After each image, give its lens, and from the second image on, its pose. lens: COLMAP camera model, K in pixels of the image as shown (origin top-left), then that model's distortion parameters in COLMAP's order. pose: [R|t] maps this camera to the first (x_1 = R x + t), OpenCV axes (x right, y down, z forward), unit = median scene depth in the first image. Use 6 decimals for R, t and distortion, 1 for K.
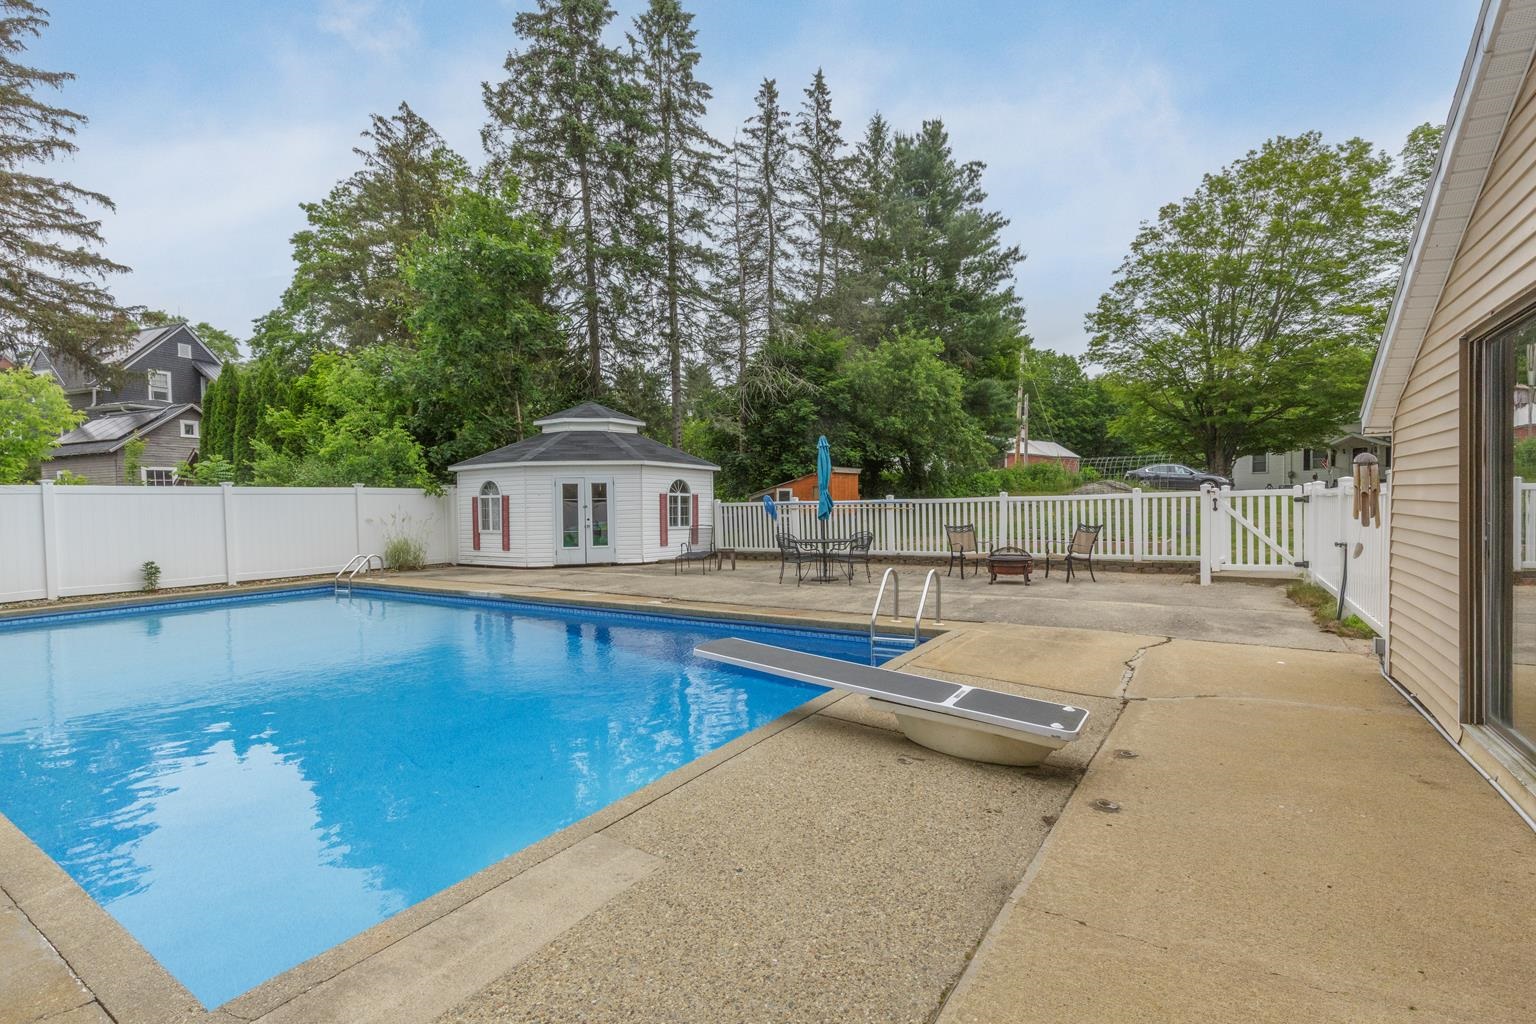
lens RADIAL K [[701.0, 0, 767.3], [0, 701.0, 508.8], [0, 0, 1]] dist [0.002134, 0.000187]
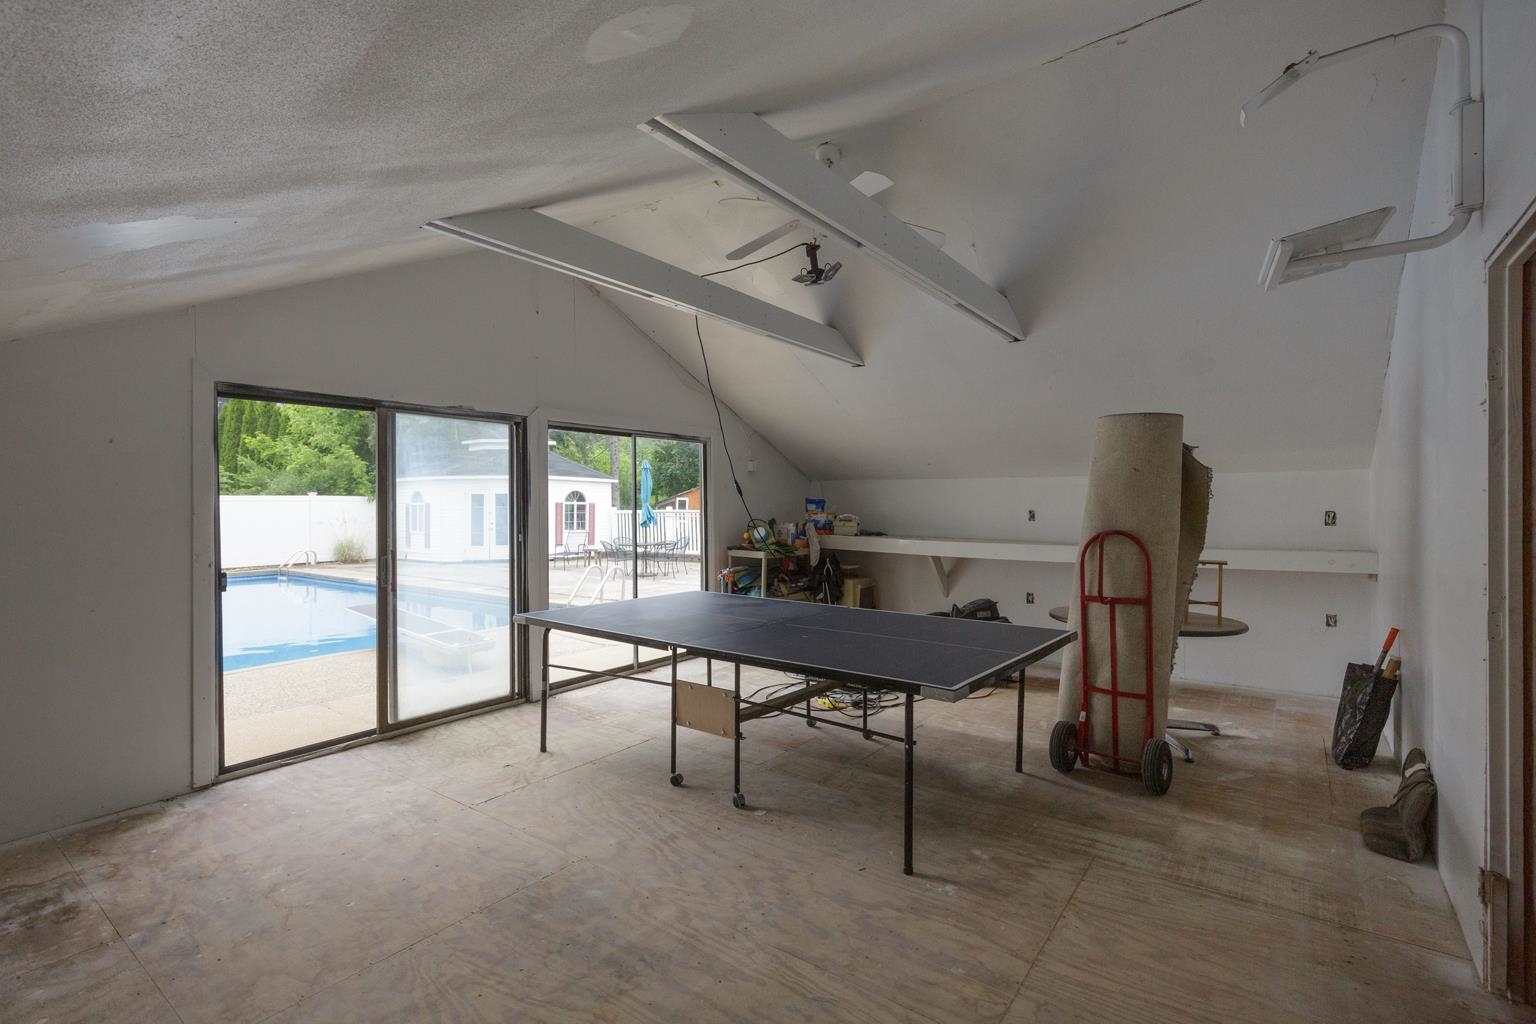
lens RADIAL K [[701.0, 0, 767.7], [0, 701.0, 510.6], [0, 0, 1]] dist [0.002134, 0.000187]
pose [[0.997532, 0.008462, -0.069696, 0.284858], [-0.008591, 0.999962, -0.001558, -0.008818], [0.069680, 0.002153, 0.997567, -0.167578]]
